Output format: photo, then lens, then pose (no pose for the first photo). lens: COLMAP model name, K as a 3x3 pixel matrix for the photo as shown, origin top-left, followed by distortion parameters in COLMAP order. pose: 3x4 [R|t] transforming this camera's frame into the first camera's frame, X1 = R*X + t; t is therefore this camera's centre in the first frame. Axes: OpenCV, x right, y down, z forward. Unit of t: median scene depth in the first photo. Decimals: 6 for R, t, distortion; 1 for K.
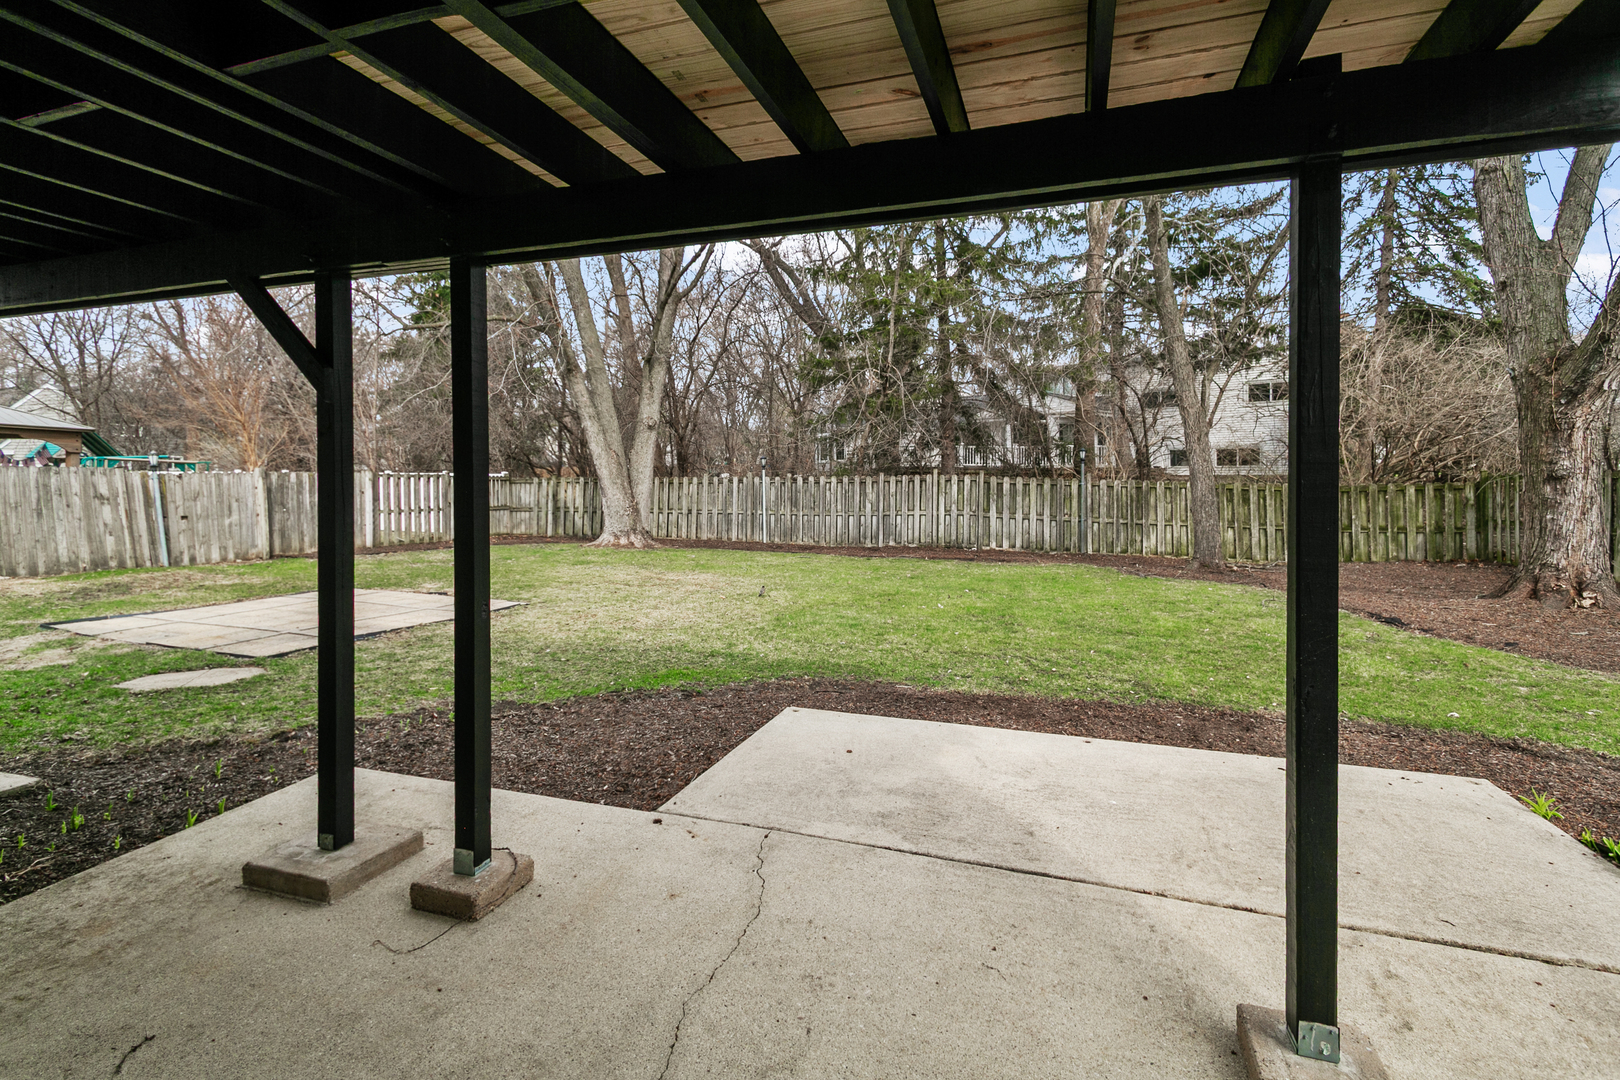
lens RADIAL K [[774.3, 0, 787.9], [0, 774.3, 479.8], [0, 0, 1]] dist [0.015460, -0.001526]
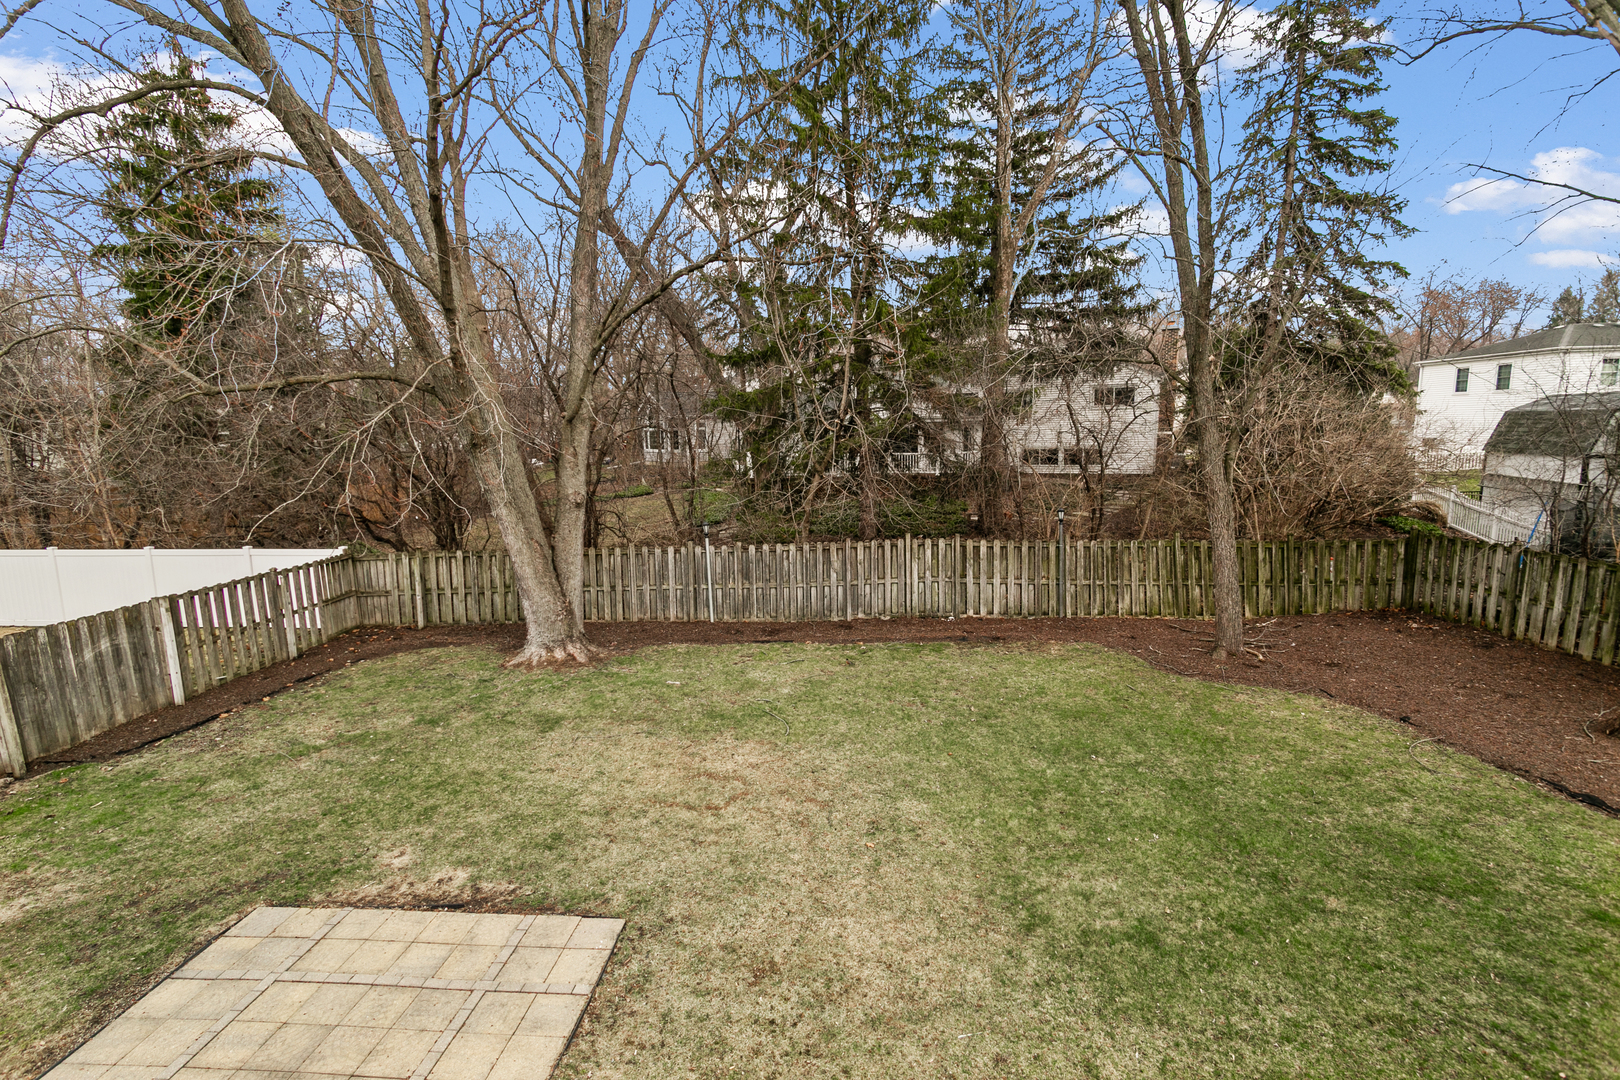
lens RADIAL K [[774.3, 0, 817.8], [0, 774.3, 537.7], [0, 0, 1]] dist [0.015460, -0.001526]
pose [[0.954816, -0.065472, 0.289896, -0.175516], [0.028749, 0.991206, 0.129171, -0.130071], [-0.295804, -0.115000, 0.948301, 0.171175]]
